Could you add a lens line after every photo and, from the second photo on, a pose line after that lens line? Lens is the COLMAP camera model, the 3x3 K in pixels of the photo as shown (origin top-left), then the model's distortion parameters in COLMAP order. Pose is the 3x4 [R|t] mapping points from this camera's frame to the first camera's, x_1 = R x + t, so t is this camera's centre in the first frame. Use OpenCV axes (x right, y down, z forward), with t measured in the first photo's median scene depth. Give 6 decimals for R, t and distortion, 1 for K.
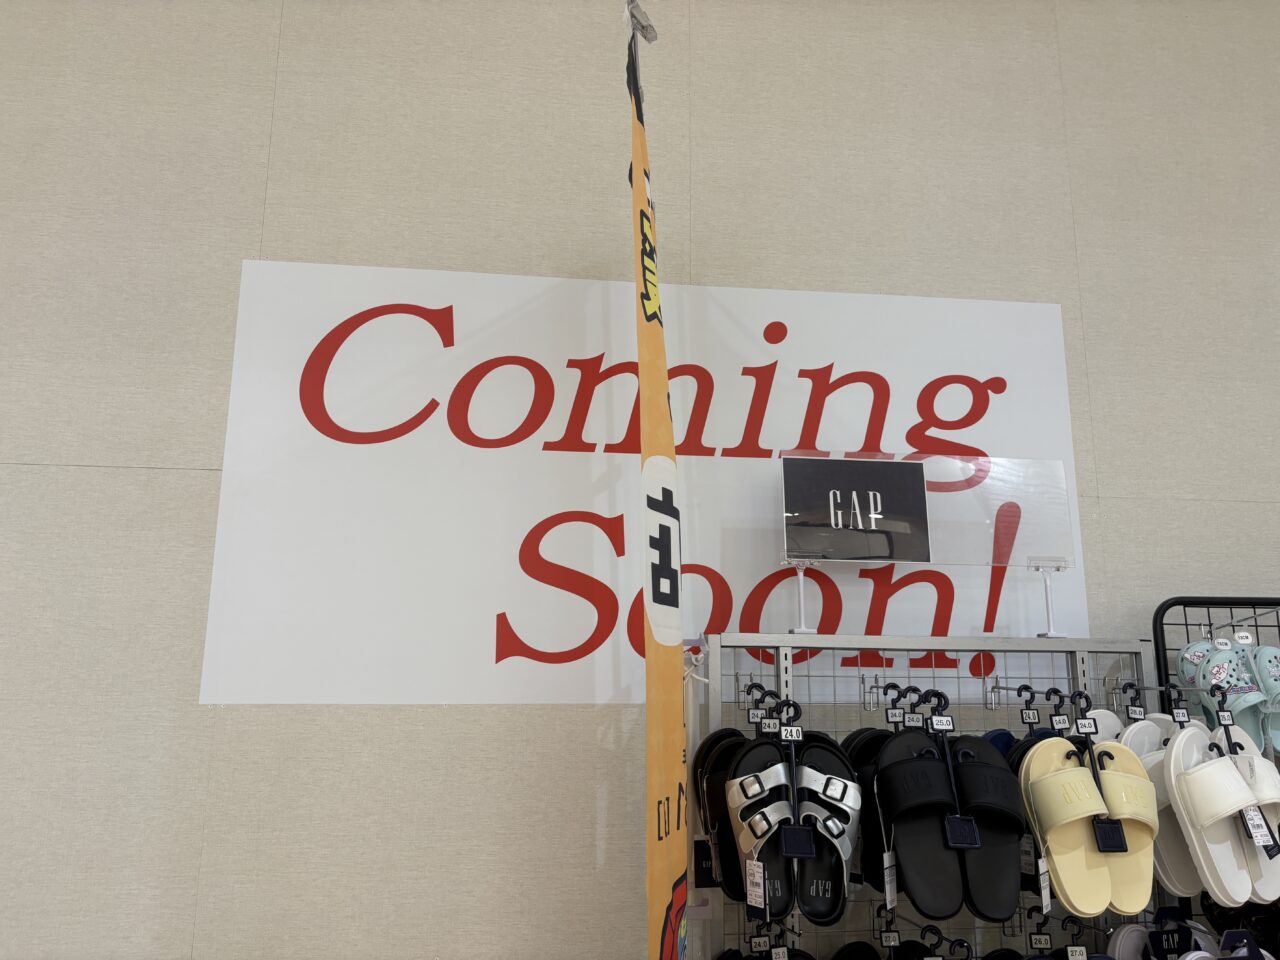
lens RADIAL K [[963.7, 0, 640.0], [0, 963.7, 480.0], [0, 0, 1]] dist [0.004598, 0.000837]
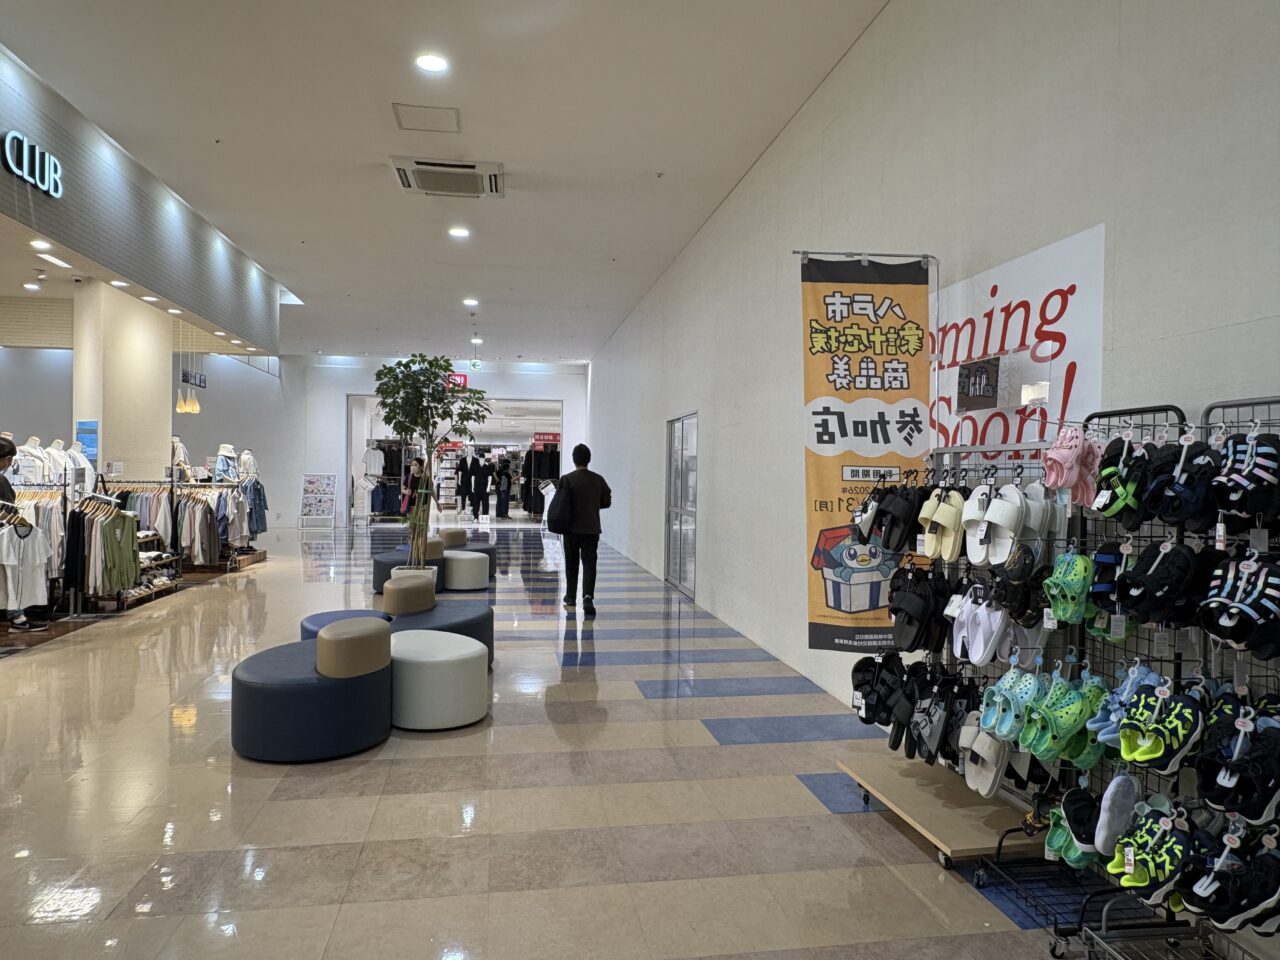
lens RADIAL K [[844.6, 0, 640.0], [0, 844.6, 480.0], [0, 0, 1]] dist [0.000638, 0.000124]
pose [[0.073564, -0.001205, -0.997290, 1.799862], [0.196728, 0.980368, 0.013327, 0.057391], [0.977695, -0.197175, 0.072356, 0.109008]]
